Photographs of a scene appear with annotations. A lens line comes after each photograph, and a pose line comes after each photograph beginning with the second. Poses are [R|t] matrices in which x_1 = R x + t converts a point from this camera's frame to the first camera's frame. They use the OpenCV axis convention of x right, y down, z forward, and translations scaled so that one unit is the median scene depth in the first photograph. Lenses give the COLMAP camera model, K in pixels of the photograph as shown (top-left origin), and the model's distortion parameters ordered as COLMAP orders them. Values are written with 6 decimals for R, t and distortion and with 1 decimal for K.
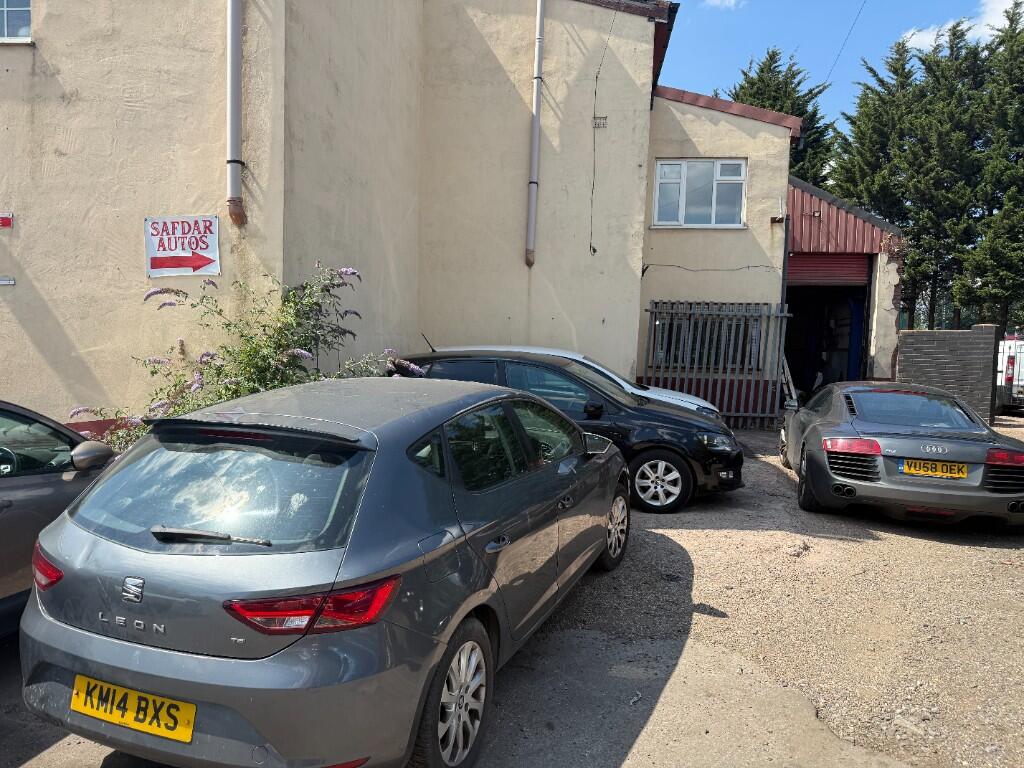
lens RADIAL K [[687.0, 0, 512.0], [0, 687.0, 384.0], [0, 0, 1]] dist [0.038718, -0.042299]
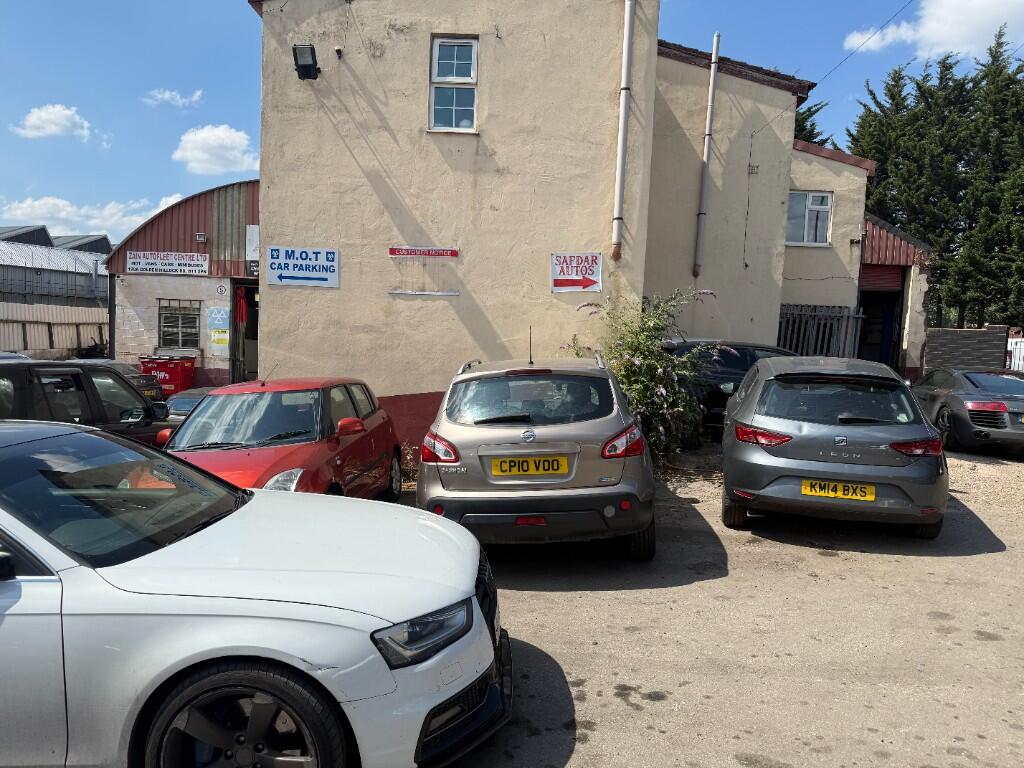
lens RADIAL K [[708.5, 0, 512.0], [0, 708.5, 384.0], [0, 0, 1]] dist [0.044583, -0.045643]
pose [[0.996423, 0.007665, 0.084161, -0.441527], [-0.008816, 0.999872, 0.013317, 0.016228], [-0.084048, -0.014012, 0.996363, -0.323816]]
